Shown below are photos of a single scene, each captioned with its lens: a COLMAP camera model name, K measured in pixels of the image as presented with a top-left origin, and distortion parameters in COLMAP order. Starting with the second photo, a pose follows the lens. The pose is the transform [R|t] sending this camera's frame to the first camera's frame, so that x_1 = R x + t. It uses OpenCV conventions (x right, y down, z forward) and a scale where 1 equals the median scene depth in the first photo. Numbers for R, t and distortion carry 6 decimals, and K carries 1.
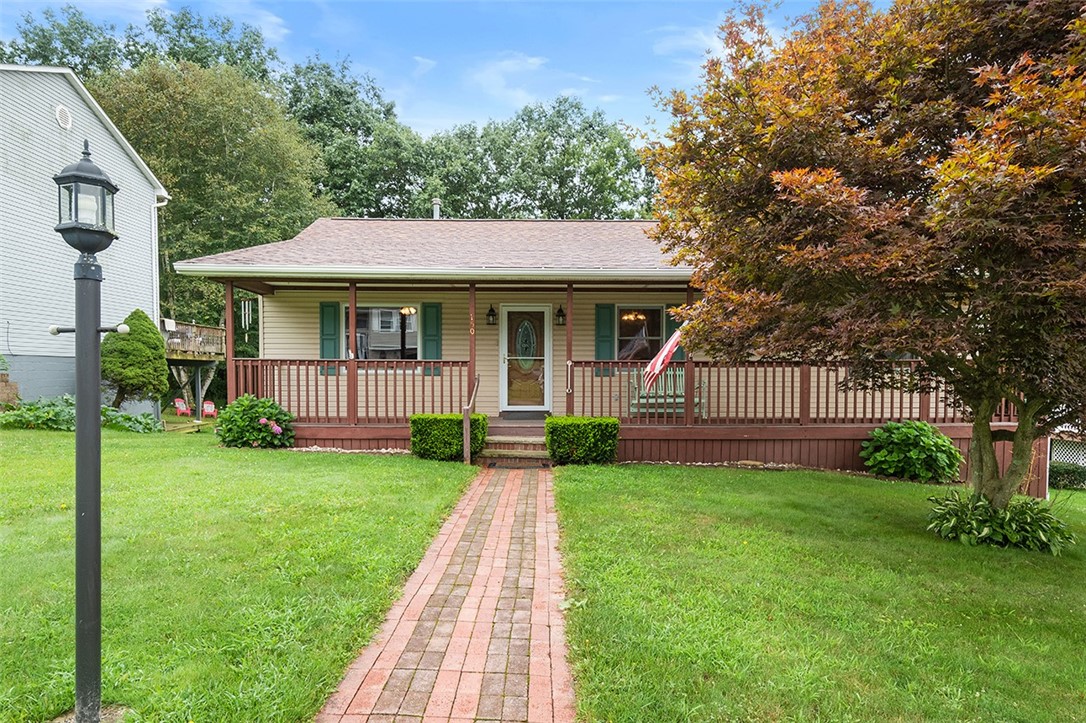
lens RADIAL K [[652.2, 0, 544.2], [0, 652.2, 374.0], [0, 0, 1]] dist [0.027943, -0.000948]
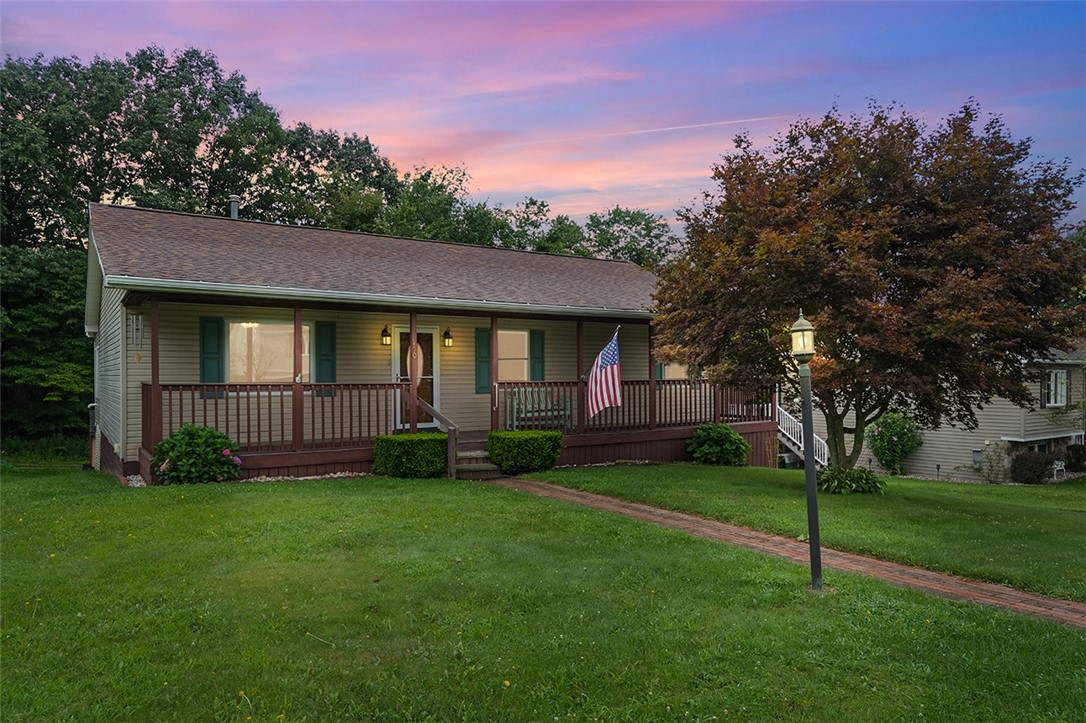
lens RADIAL K [[726.4, 0, 543.5], [0, 726.4, 360.5], [0, 0, 1]] dist [0.042219, 0.000822]
pose [[0.846356, 0.004407, 0.532599, -0.555381], [0.008313, 0.999735, -0.021483, -0.029328], [-0.532553, 0.022609, 0.846095, -0.105013]]
